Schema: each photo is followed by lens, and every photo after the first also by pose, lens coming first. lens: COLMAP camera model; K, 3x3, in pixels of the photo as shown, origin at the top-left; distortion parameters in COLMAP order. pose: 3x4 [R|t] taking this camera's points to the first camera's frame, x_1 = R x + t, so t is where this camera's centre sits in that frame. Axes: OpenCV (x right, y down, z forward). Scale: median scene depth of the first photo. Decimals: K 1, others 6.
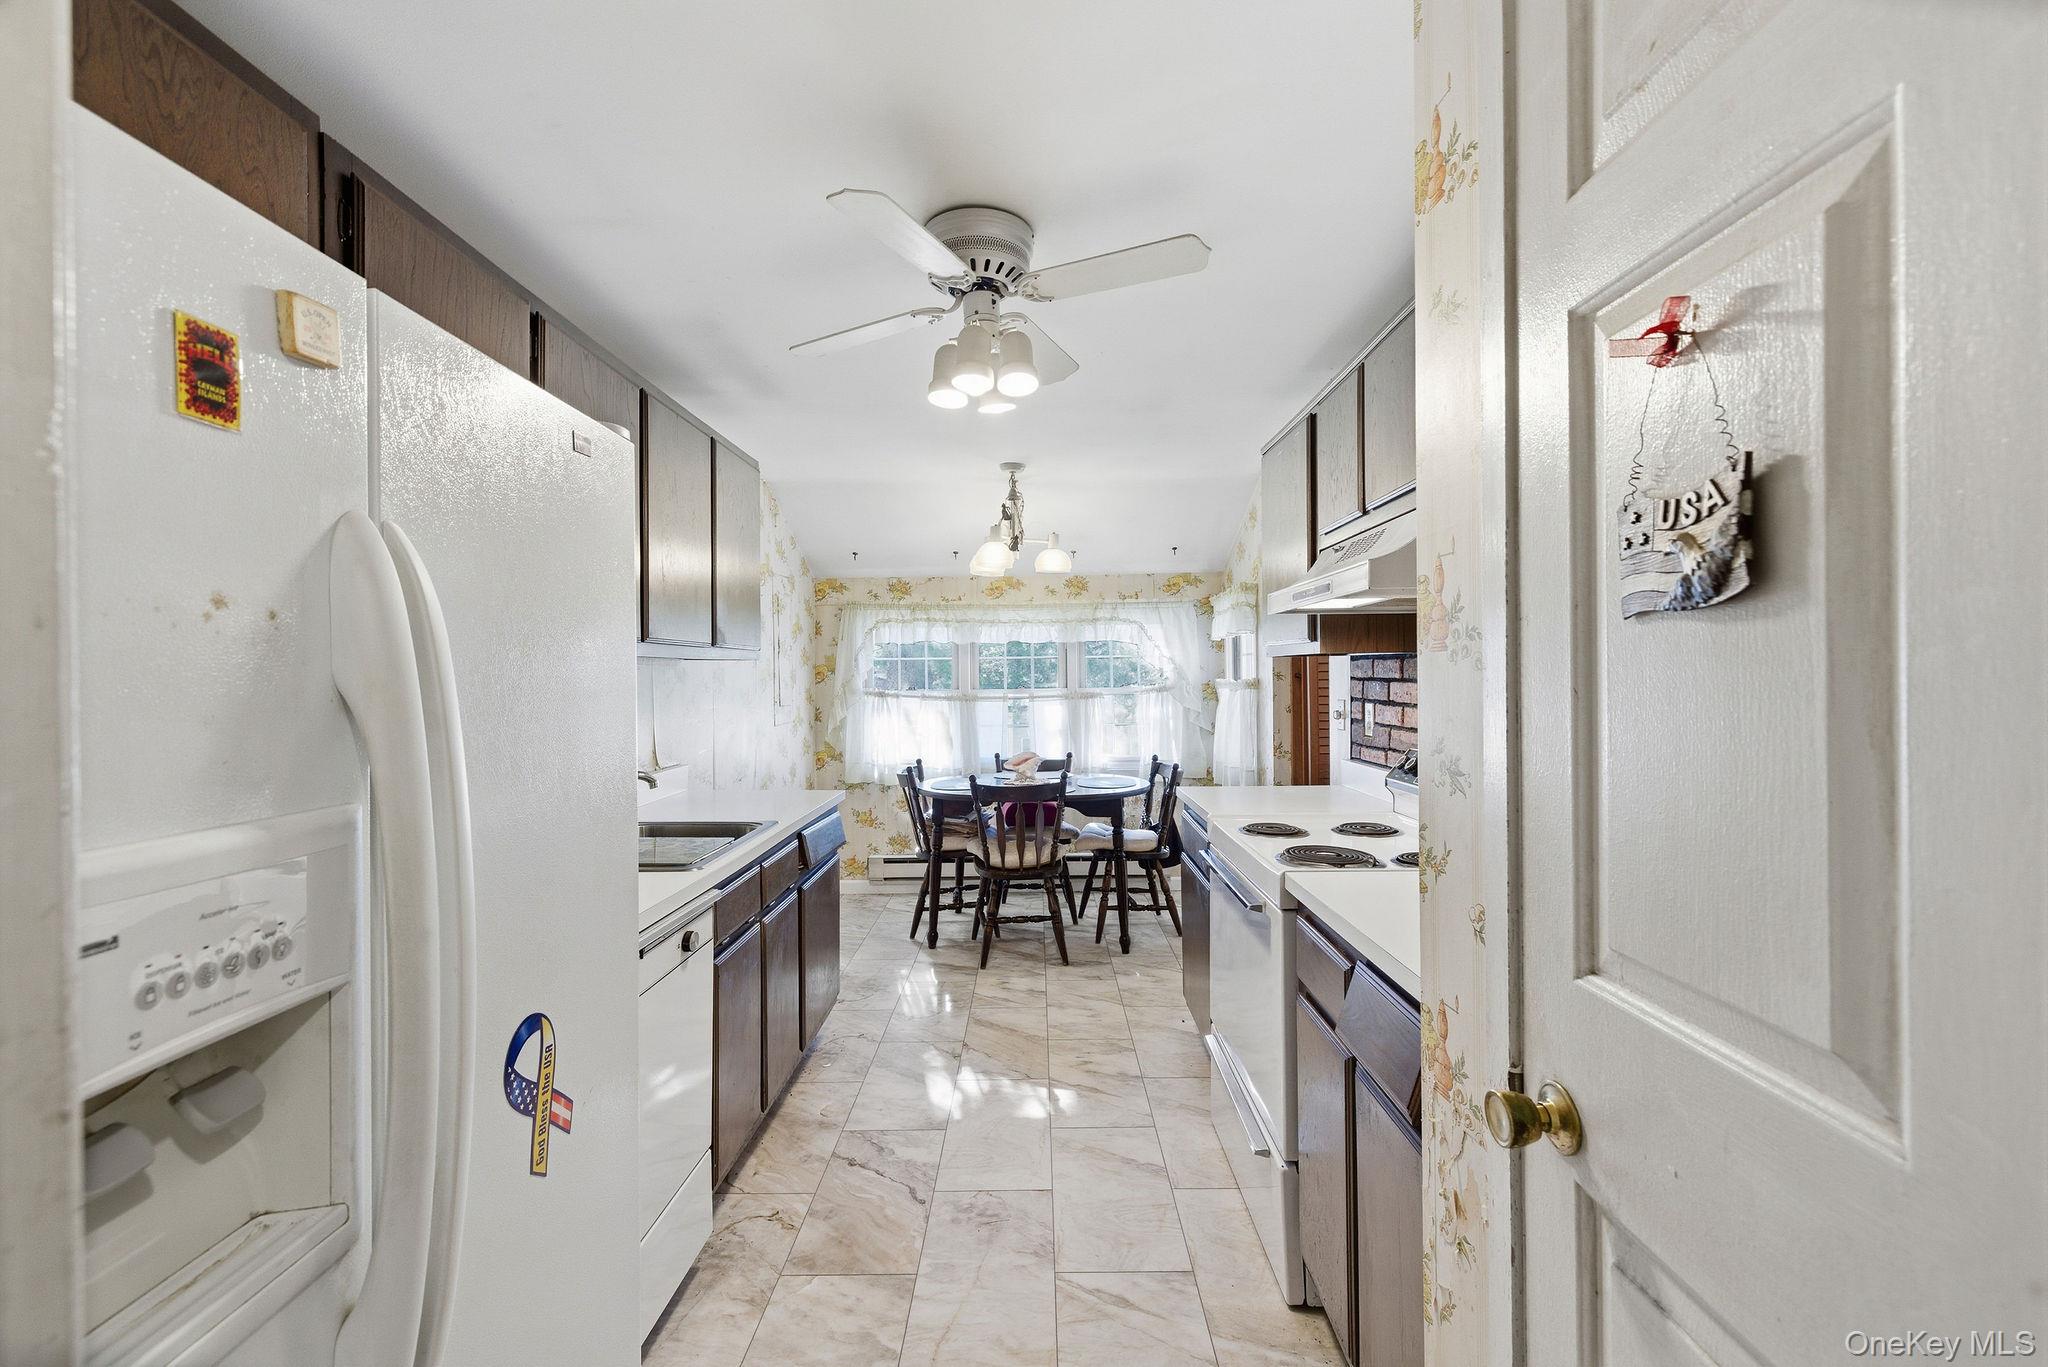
lens RADIAL K [[846.8, 0, 1027.7], [0, 846.8, 671.8], [0, 0, 1]] dist [-0.000347, -0.000286]
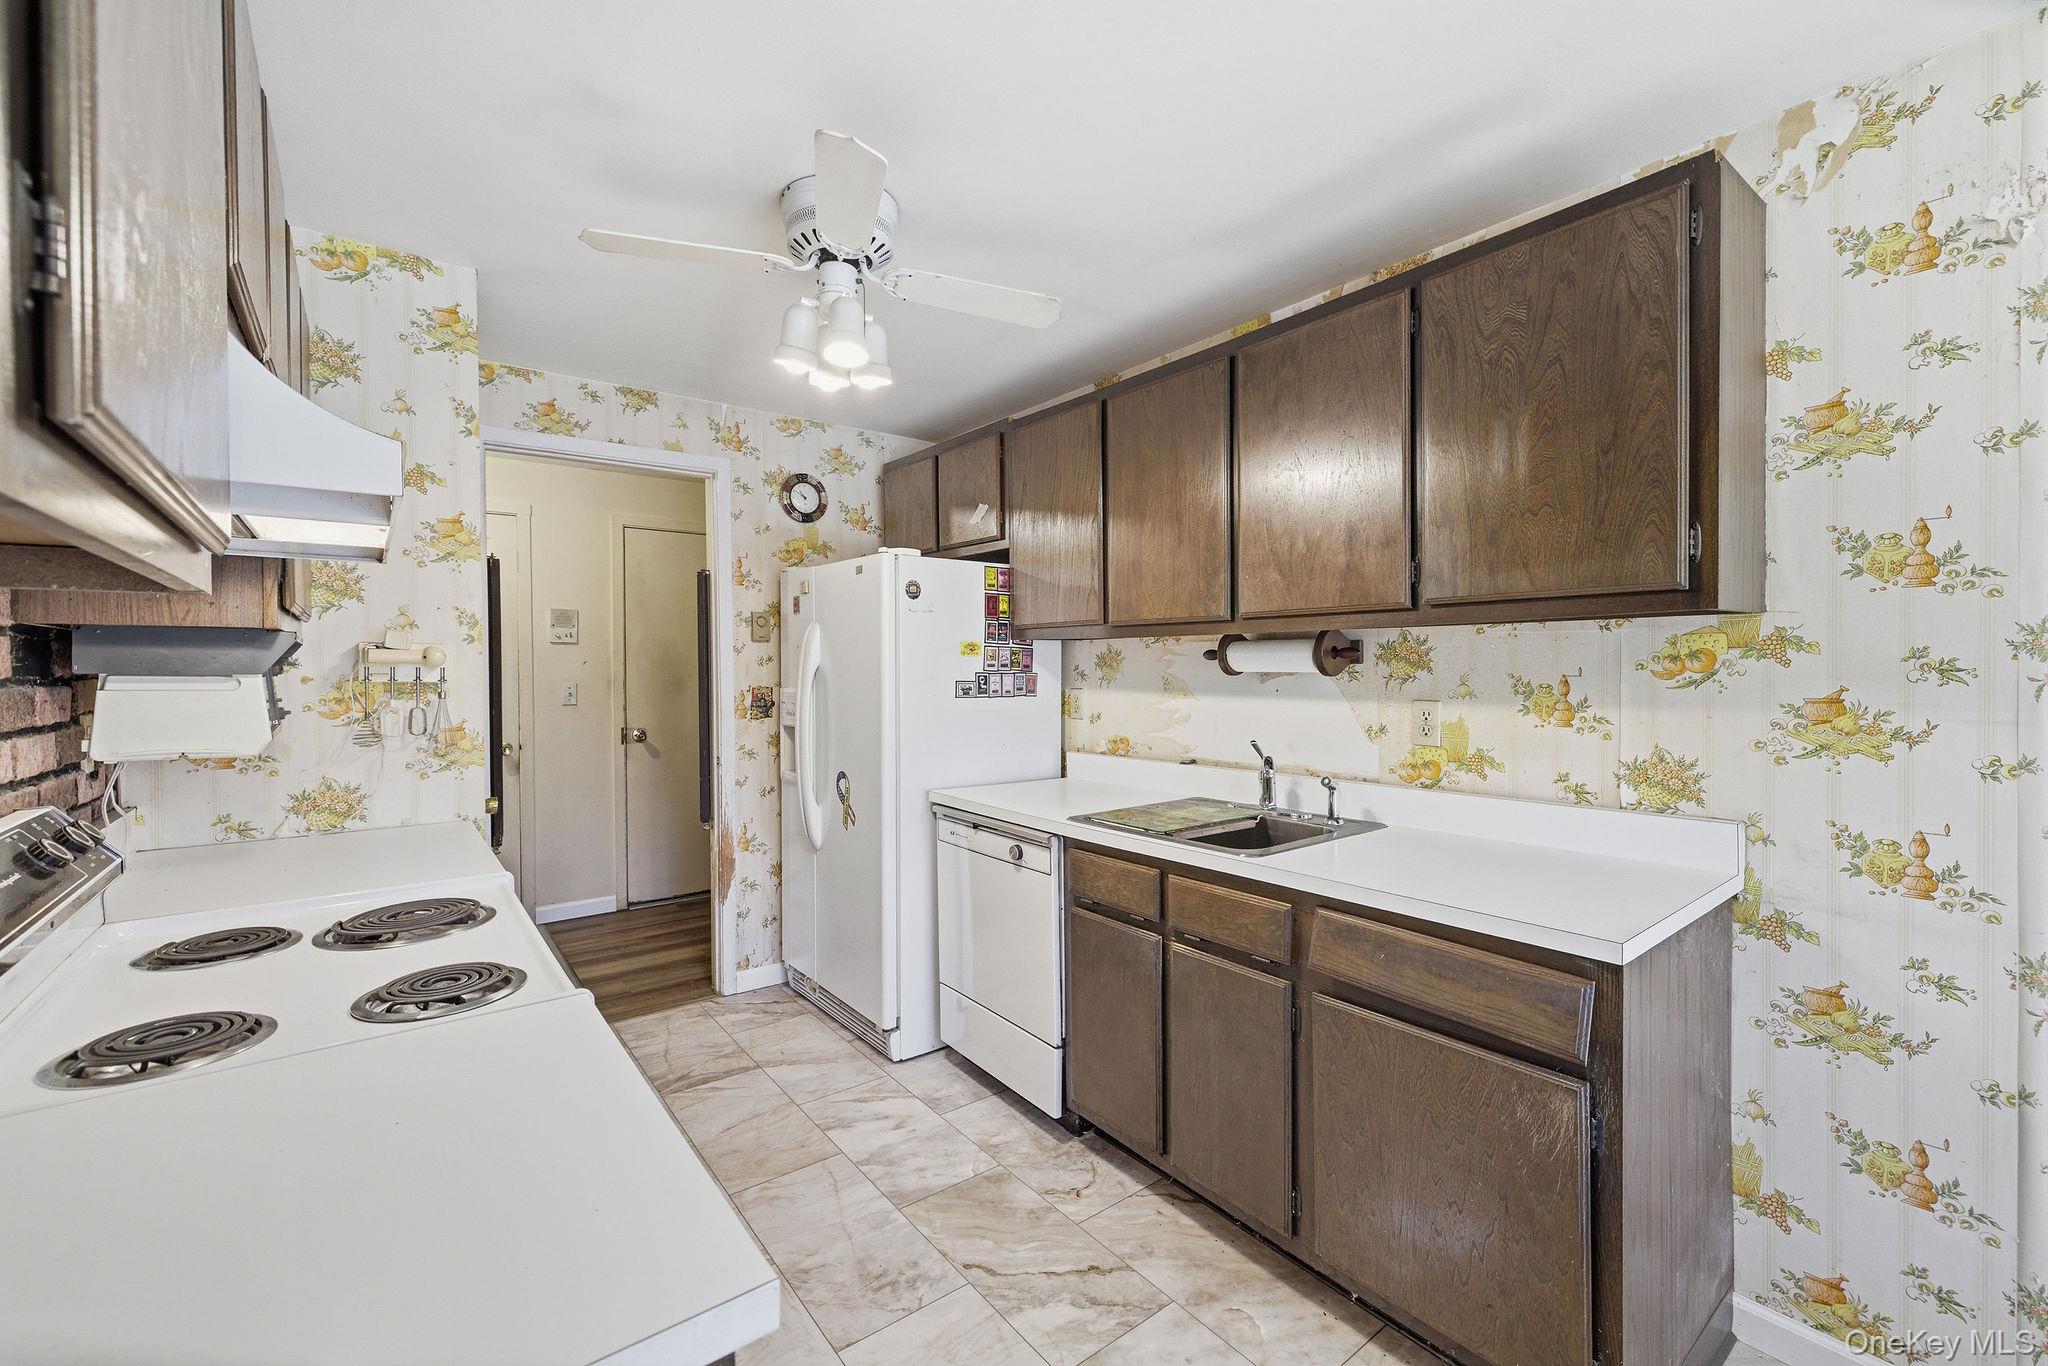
lens RADIAL K [[846.8, 0, 1021.8], [0, 846.8, 674.3], [0, 0, 1]] dist [-0.000347, -0.000286]
pose [[-0.783858, 0.019721, -0.620627, 0.202994], [0.010592, 0.999775, 0.018390, 0.005021], [0.620850, 0.007841, -0.783890, 0.975536]]
